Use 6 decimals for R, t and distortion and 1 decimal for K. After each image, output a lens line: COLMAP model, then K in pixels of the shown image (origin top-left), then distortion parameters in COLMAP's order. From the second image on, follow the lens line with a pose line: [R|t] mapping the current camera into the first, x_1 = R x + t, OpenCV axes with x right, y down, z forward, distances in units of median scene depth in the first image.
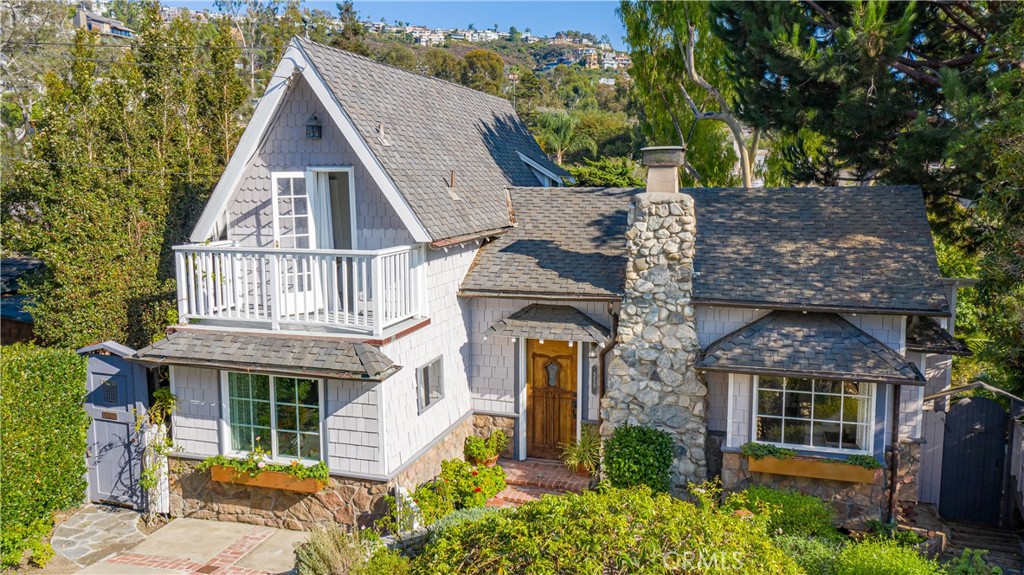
lens RADIAL K [[811.8, 0, 512.0], [0, 811.8, 287.5], [0, 0, 1]] dist [0.002710, 0.007628]
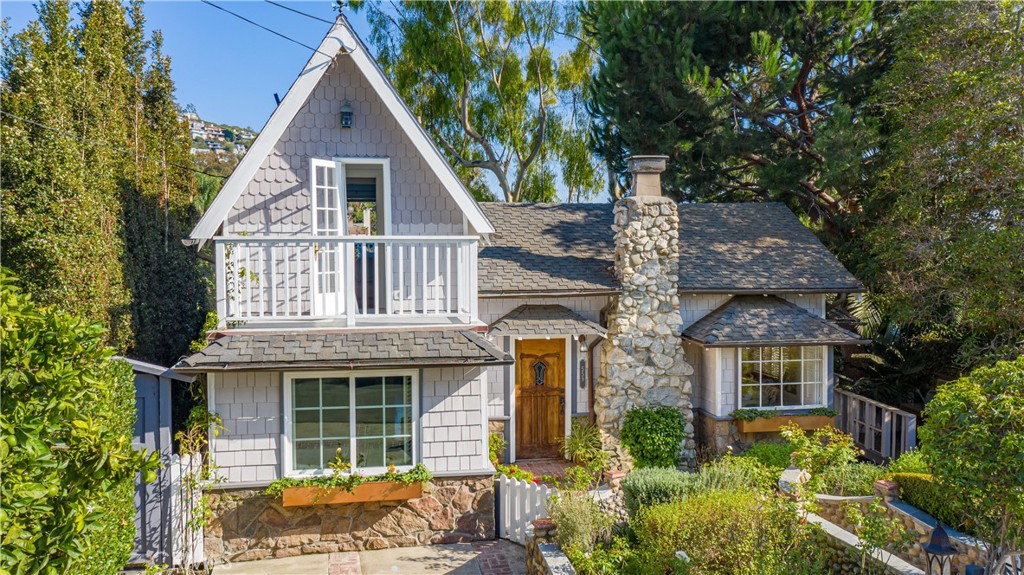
lens RADIAL K [[811.8, 0, 512.0], [0, 811.8, 287.5], [0, 0, 1]] dist [0.002710, 0.007628]
pose [[0.885486, -0.021760, 0.464156, -0.509936], [0.063475, 0.995203, -0.074438, 0.081394], [-0.460310, 0.095377, 0.882620, 0.106842]]
